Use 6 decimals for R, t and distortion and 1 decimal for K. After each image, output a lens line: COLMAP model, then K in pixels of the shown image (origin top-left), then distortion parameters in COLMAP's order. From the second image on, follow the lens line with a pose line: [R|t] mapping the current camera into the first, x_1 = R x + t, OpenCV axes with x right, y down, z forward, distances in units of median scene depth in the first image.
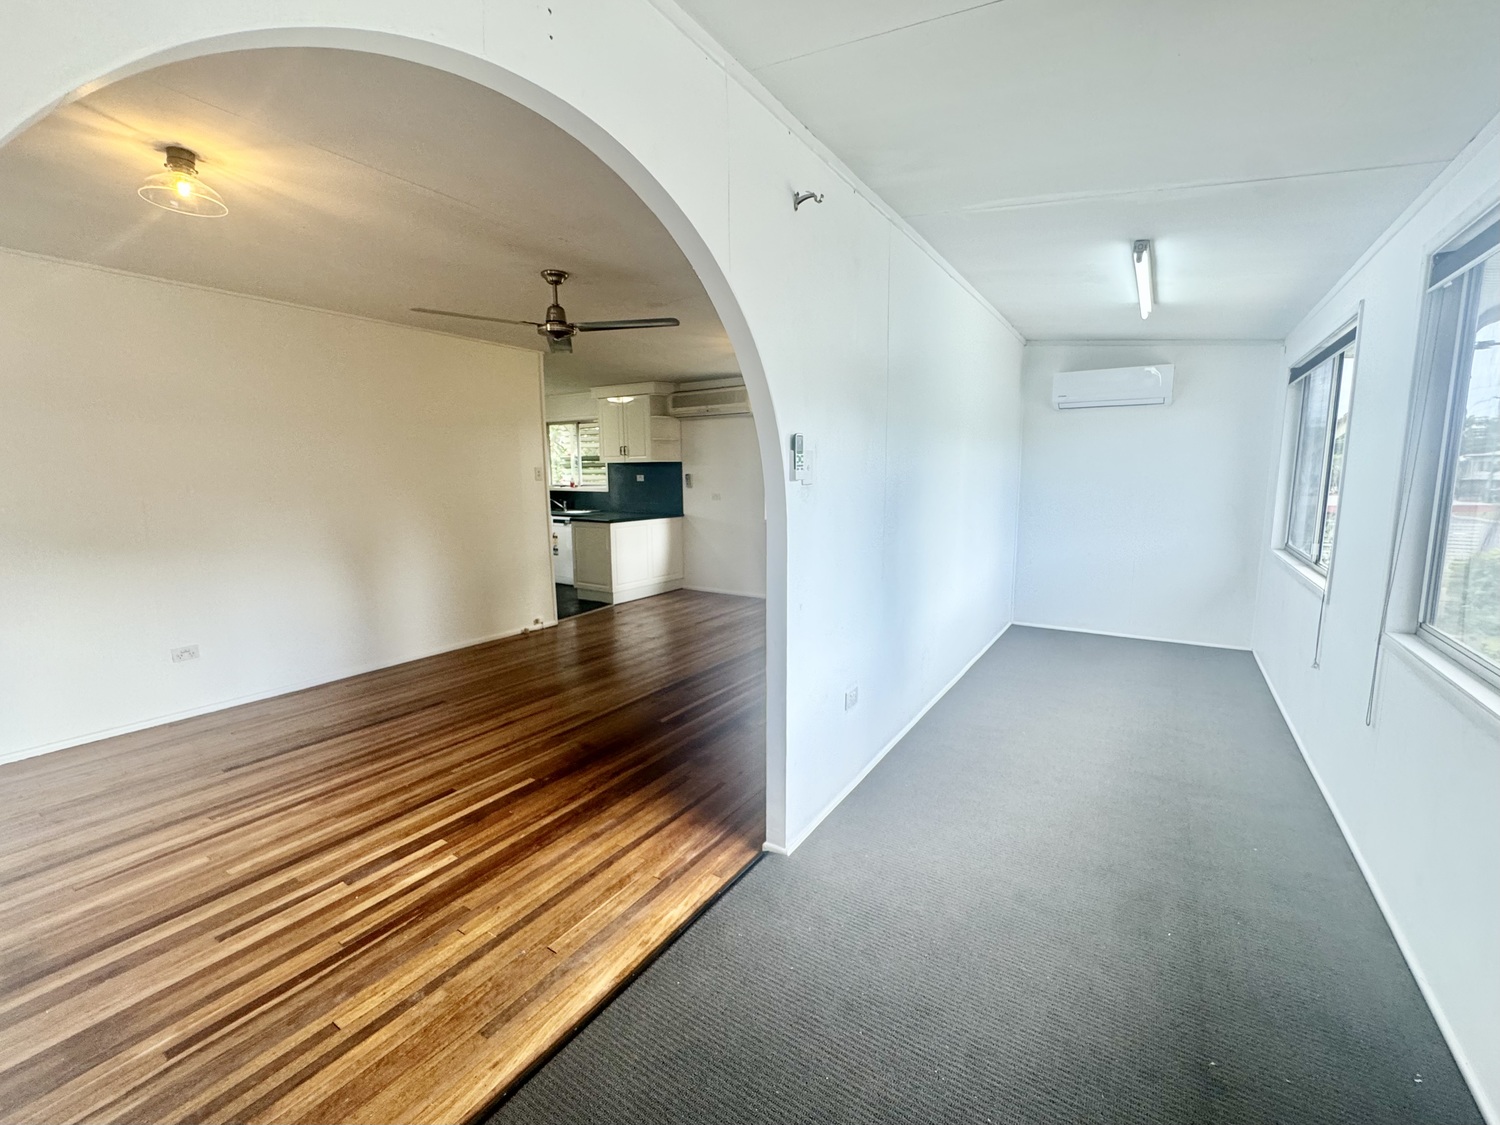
lens RADIAL K [[629.3, 0, 753.0], [0, 629.3, 561.6], [0, 0, 1]] dist [-0.011004, -0.000166]
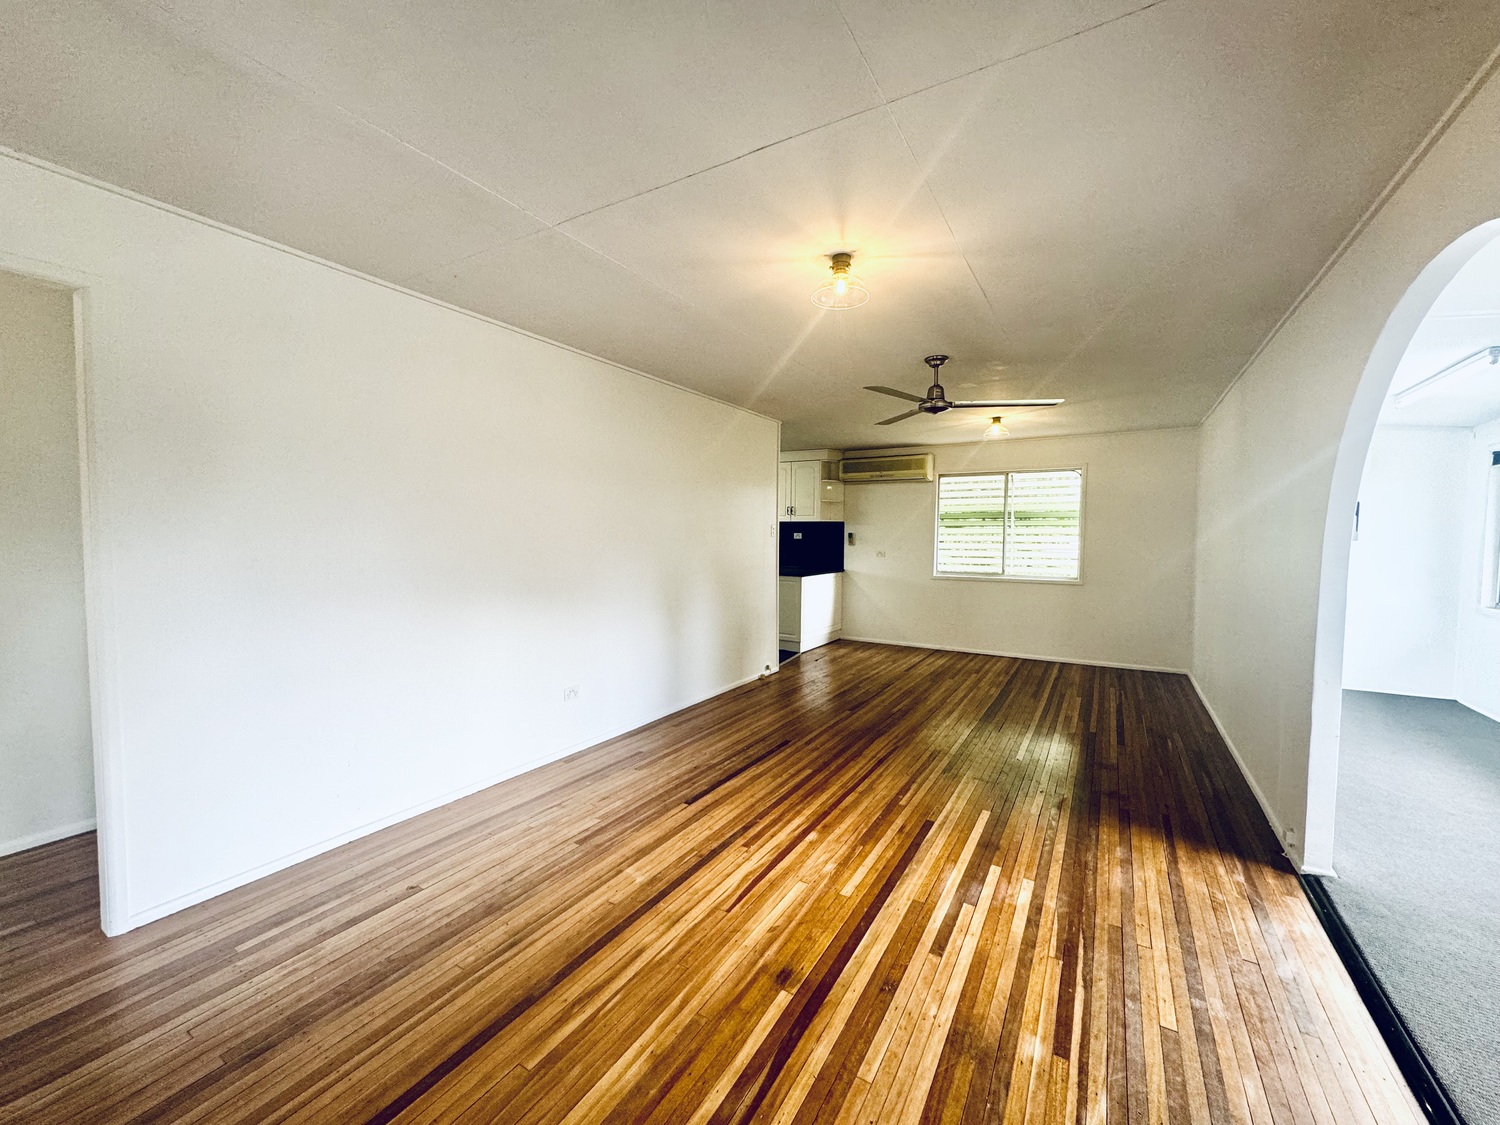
lens RADIAL K [[598.6, 0, 748.5], [0, 598.6, 566.8], [0, 0, 1]] dist [0.000682, 0.000101]
pose [[0.999535, 0.015517, 0.026241, -0.678402], [-0.013305, 0.996506, -0.082453, 0.013920], [-0.027429, 0.082065, 0.996249, -0.046800]]
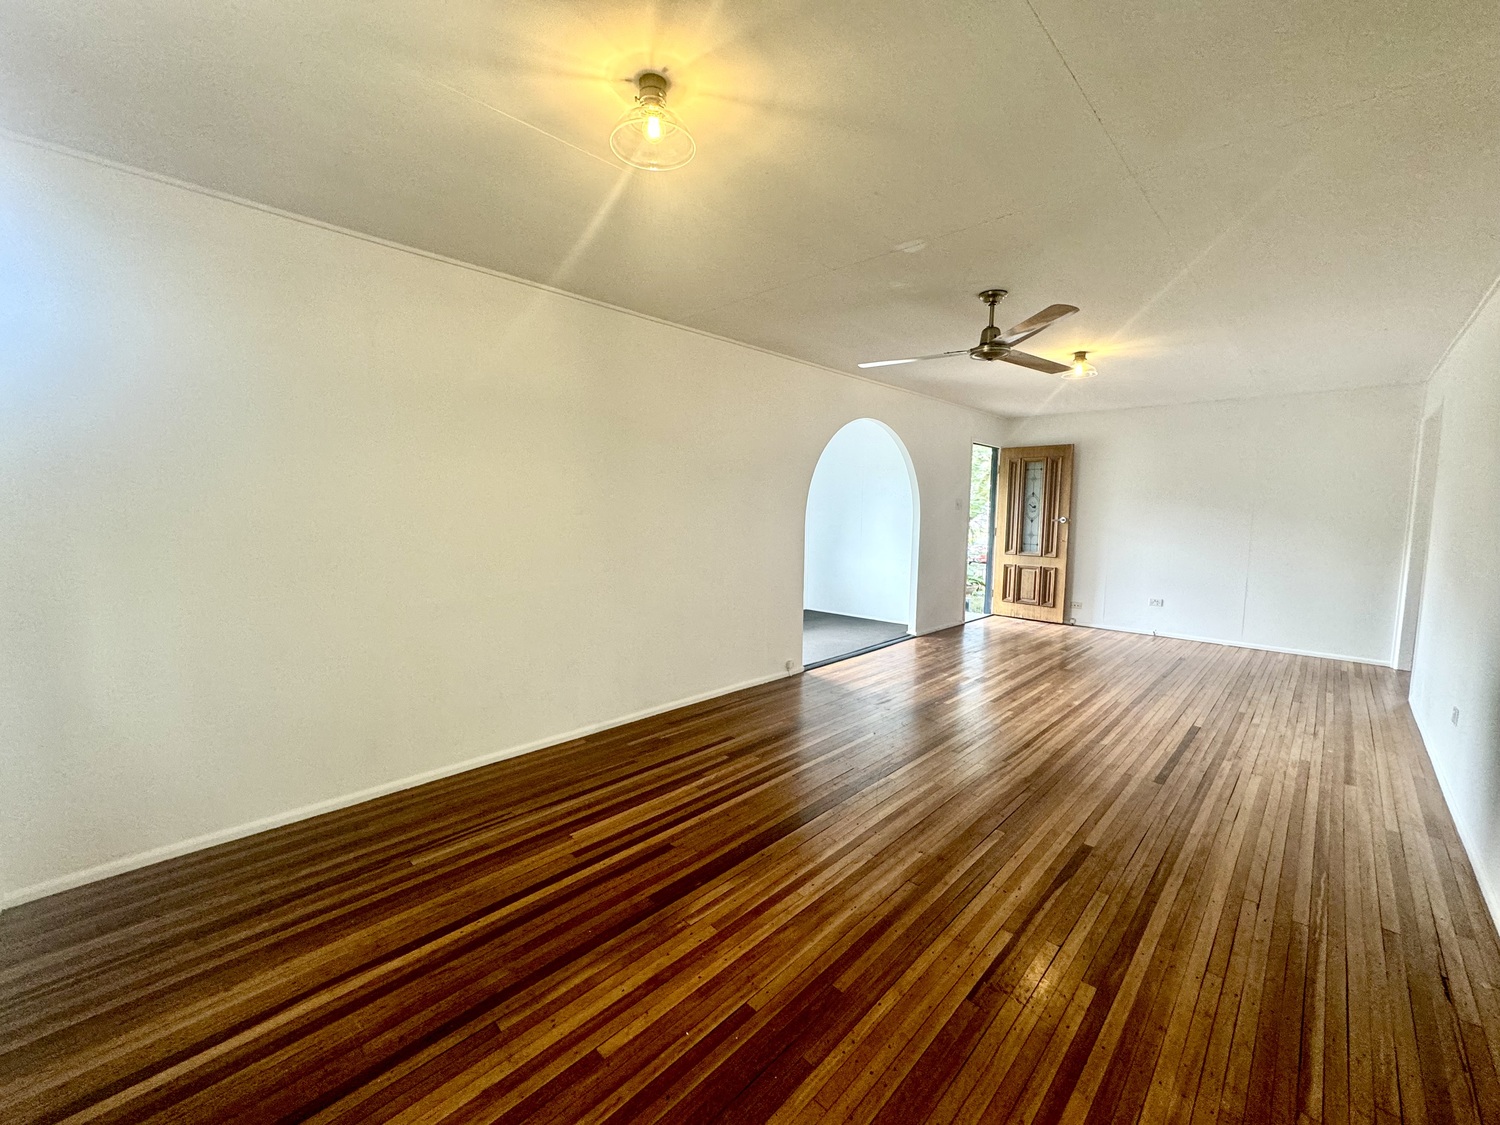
lens RADIAL K [[598.6, 0, 748.9], [0, 598.6, 559.3], [0, 0, 1]] dist [0.000682, 0.000101]
pose [[-0.979278, -0.026761, 0.200742, -0.140761], [0.019084, 0.974627, 0.223022, -0.273812], [-0.201617, 0.222232, -0.953920, 2.037527]]
